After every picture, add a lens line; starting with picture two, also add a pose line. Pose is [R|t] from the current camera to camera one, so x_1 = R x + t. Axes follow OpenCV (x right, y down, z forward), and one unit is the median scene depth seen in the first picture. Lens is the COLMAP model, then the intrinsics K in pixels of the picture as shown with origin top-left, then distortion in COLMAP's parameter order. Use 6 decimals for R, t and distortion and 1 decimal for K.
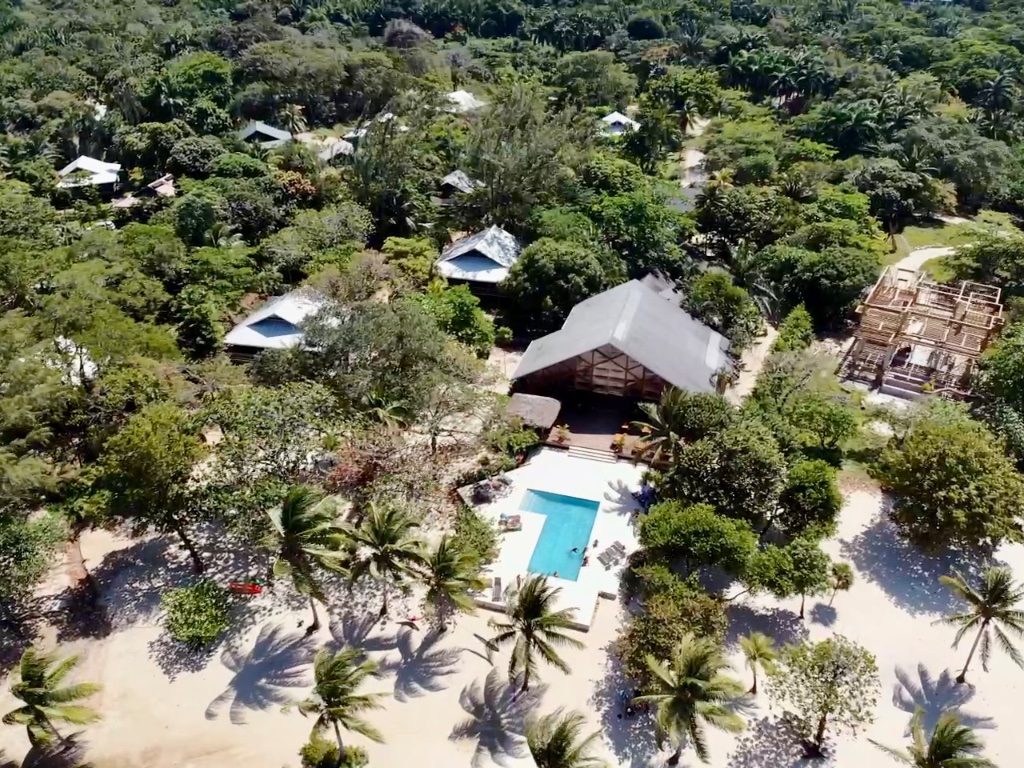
lens RADIAL K [[761.3, 0, 512.0], [0, 761.3, 384.0], [0, 0, 1]] dist [0.102488, -0.223417]
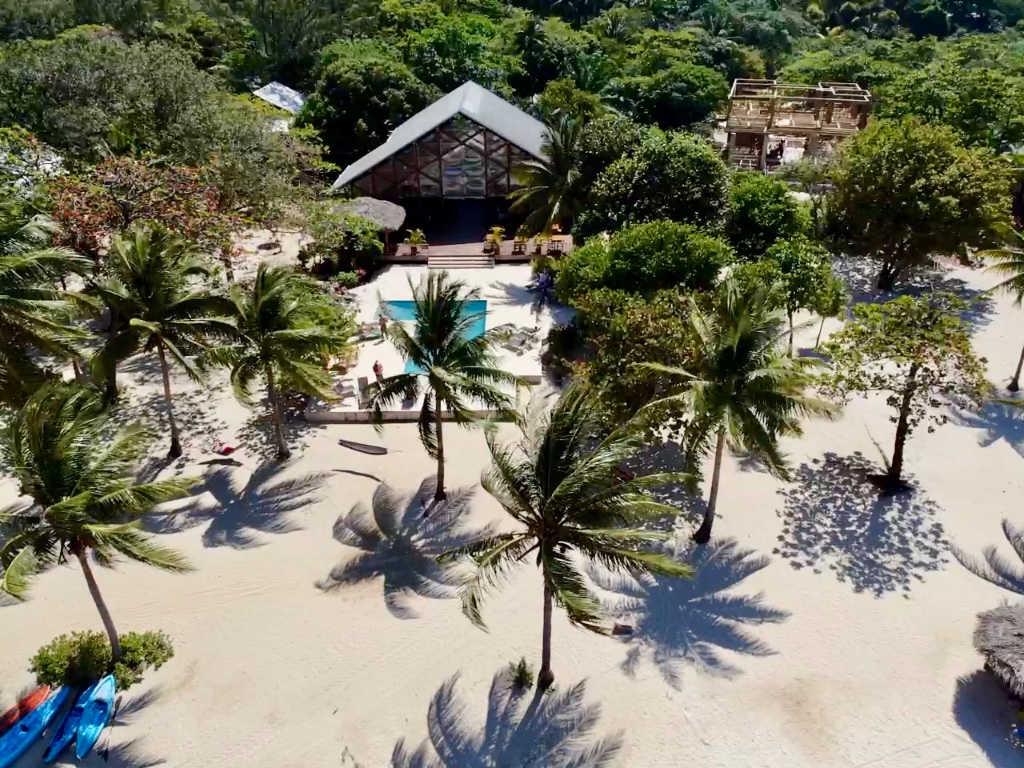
lens RADIAL K [[761.3, 0, 512.0], [0, 761.3, 384.0], [0, 0, 1]] dist [0.102488, -0.223417]
pose [[0.957628, -0.139267, 0.252097, -0.026861], [0.150197, 0.988351, -0.024547, 0.130290], [-0.245742, 0.061371, 0.967390, 0.157155]]
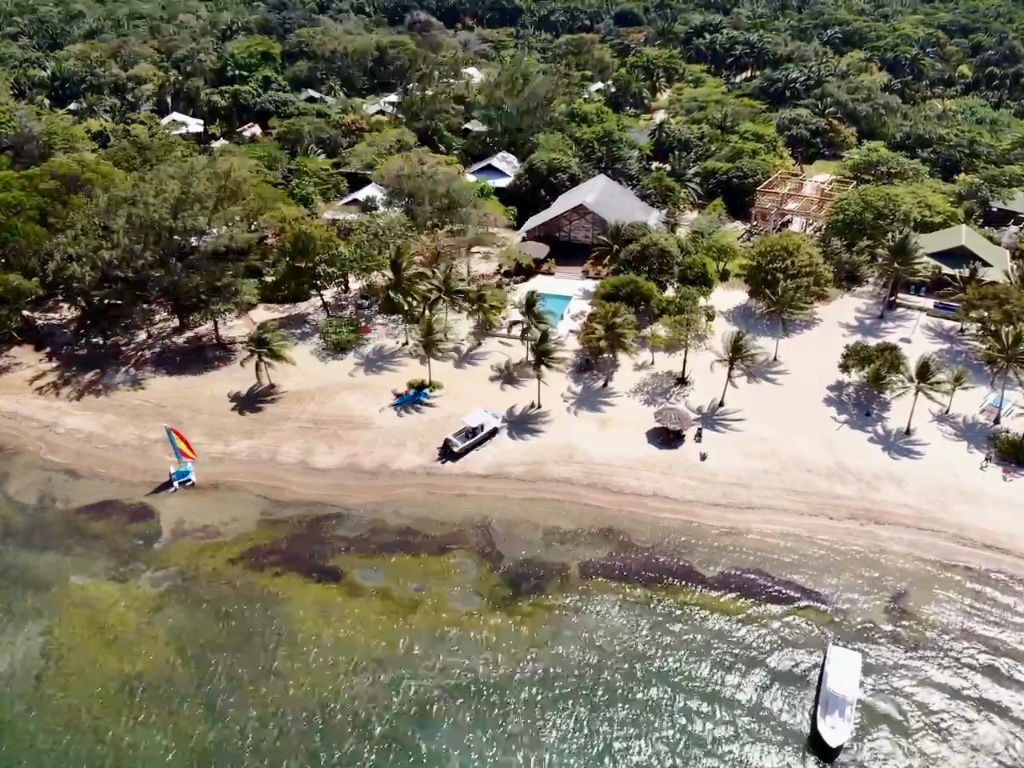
lens RADIAL K [[761.3, 0, 512.0], [0, 761.3, 384.0], [0, 0, 1]] dist [0.102488, -0.223417]
pose [[1.000000, -0.000889, 0.000267, -0.007326], [0.000890, 0.999997, -0.002322, 0.175393], [-0.000265, 0.002322, 0.999997, -0.303998]]
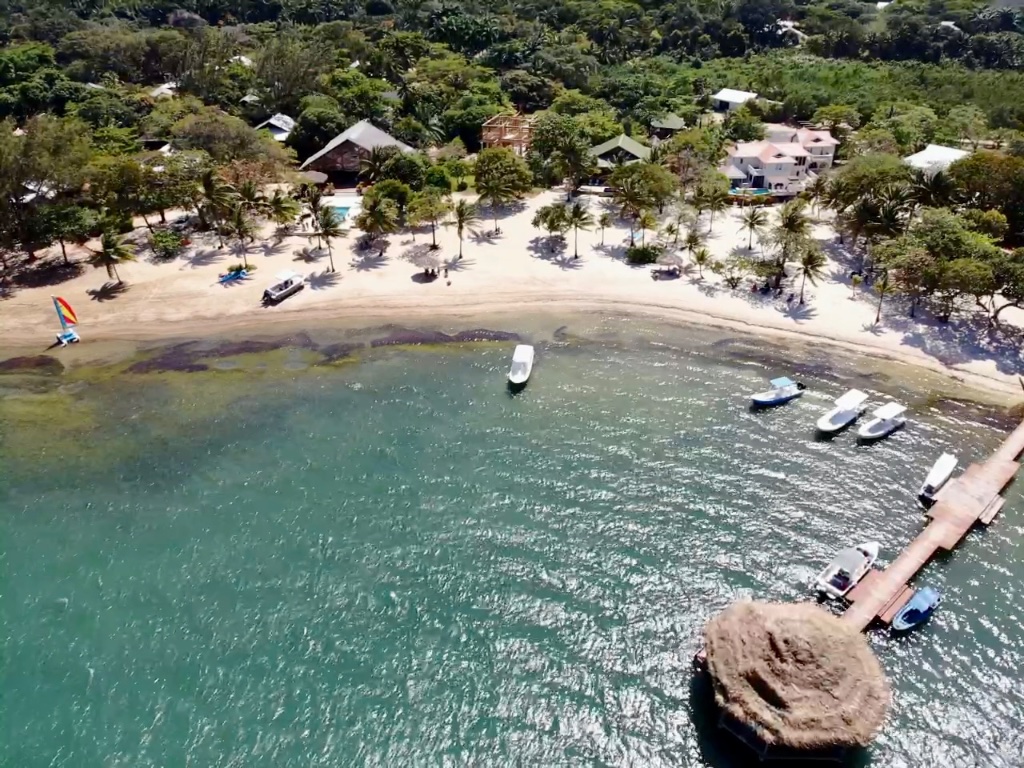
lens RADIAL K [[770.4, 0, 512.0], [0, 770.4, 384.0], [0, 0, 1]] dist [0.080716, -0.183464]
pose [[0.962271, -0.142268, 0.231935, -0.010857], [0.143467, 0.989585, 0.011782, 0.344638], [-0.231195, 0.021938, 0.972660, -0.591049]]
